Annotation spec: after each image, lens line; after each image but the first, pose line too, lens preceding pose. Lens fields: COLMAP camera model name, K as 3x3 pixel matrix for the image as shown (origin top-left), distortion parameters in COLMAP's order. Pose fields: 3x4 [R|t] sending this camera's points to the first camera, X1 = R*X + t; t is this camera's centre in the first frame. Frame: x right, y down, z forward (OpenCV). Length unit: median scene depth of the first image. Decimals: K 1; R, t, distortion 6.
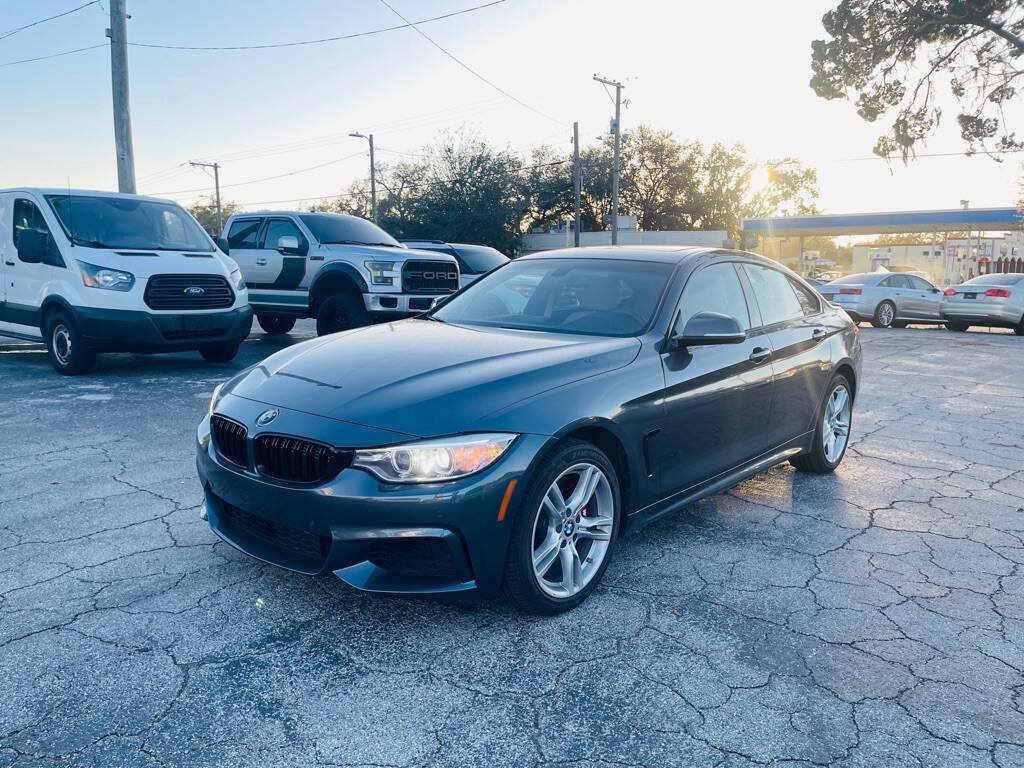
lens RADIAL K [[774.9, 0, 512.0], [0, 774.9, 384.0], [0, 0, 1]] dist [0.076161, -0.103076]
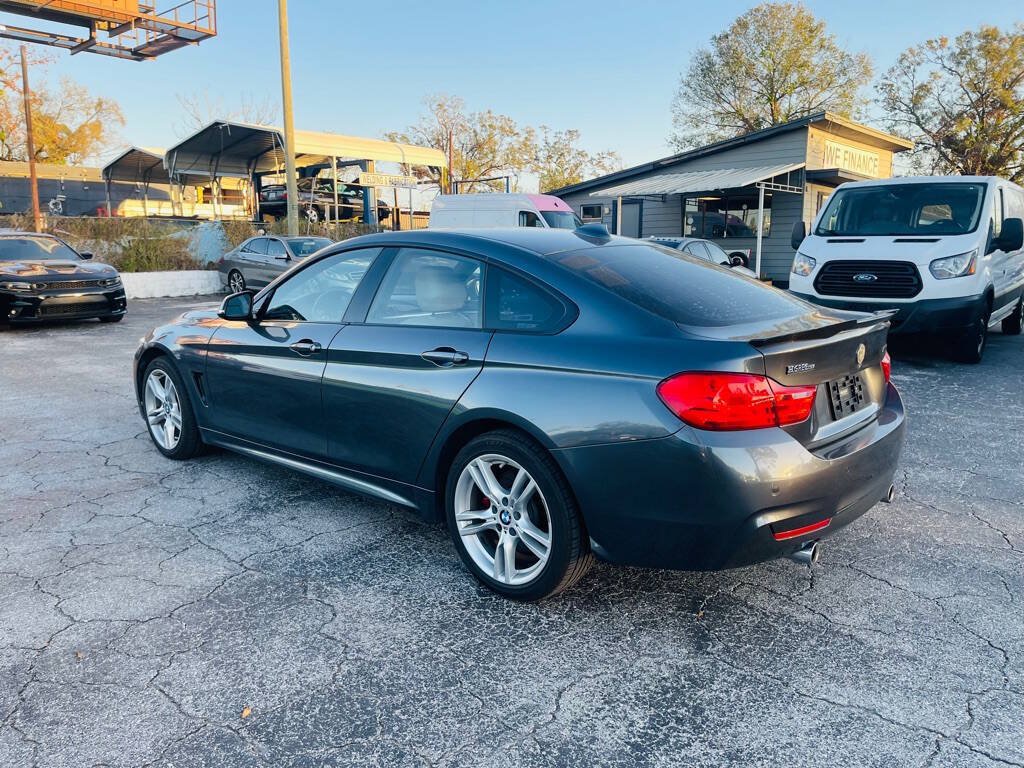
lens RADIAL K [[774.9, 0, 512.0], [0, 774.9, 384.0], [0, 0, 1]] dist [0.076161, -0.103076]
pose [[-0.030997, 0.164622, -0.985870, 0.573494], [-0.148452, 0.974646, 0.167415, -0.086962], [0.988434, 0.151544, -0.005773, 0.585230]]
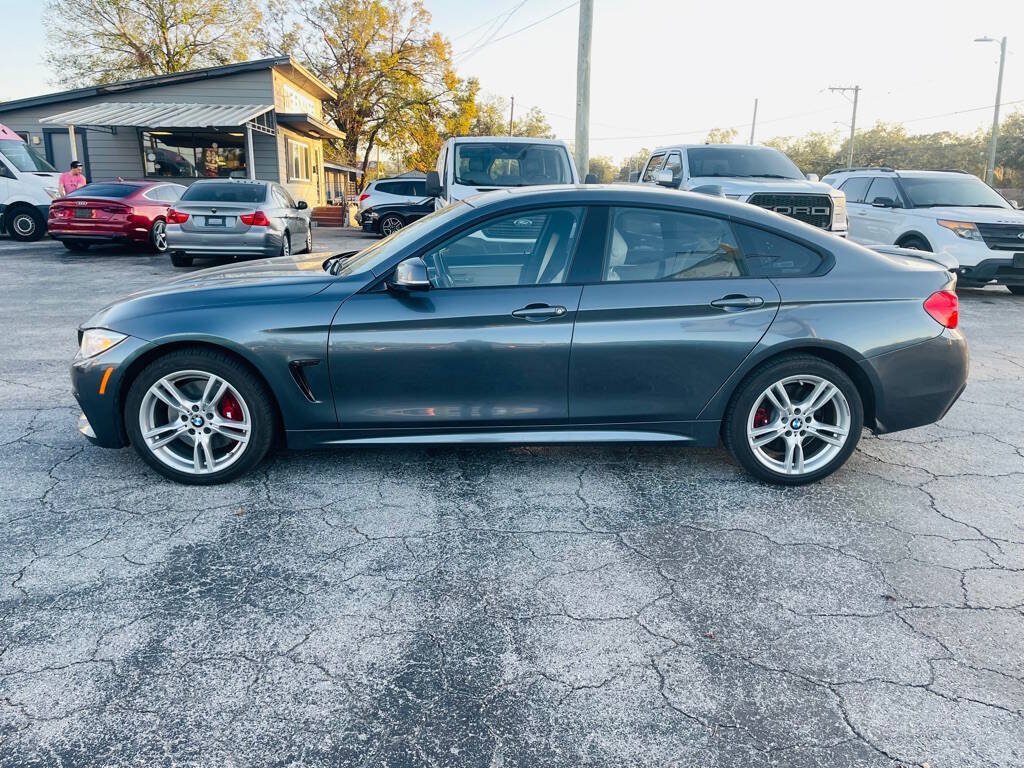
lens RADIAL K [[773.1, 0, 509.0], [0, 773.1, 381.2], [0, 0, 1]] dist [0.071338, -0.093344]
pose [[0.688638, 0.173404, -0.704066, 0.435277], [-0.113629, 0.984795, 0.131405, -0.033340], [0.716147, -0.010488, 0.697871, 0.164405]]
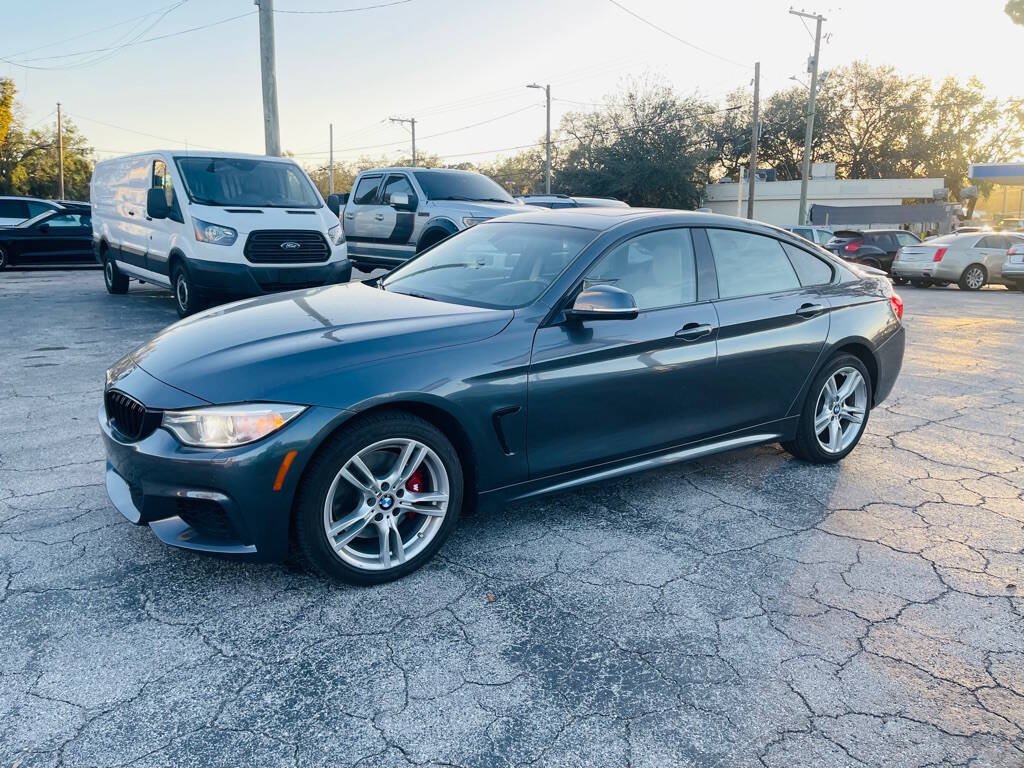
lens RADIAL K [[773.1, 0, 509.0], [0, 773.1, 381.2], [0, 0, 1]] dist [0.071338, -0.093344]
pose [[0.967594, 0.055301, -0.246380, 0.156020], [-0.041040, 0.997191, 0.062651, -0.012629], [0.249153, -0.050509, 0.967146, 0.029494]]
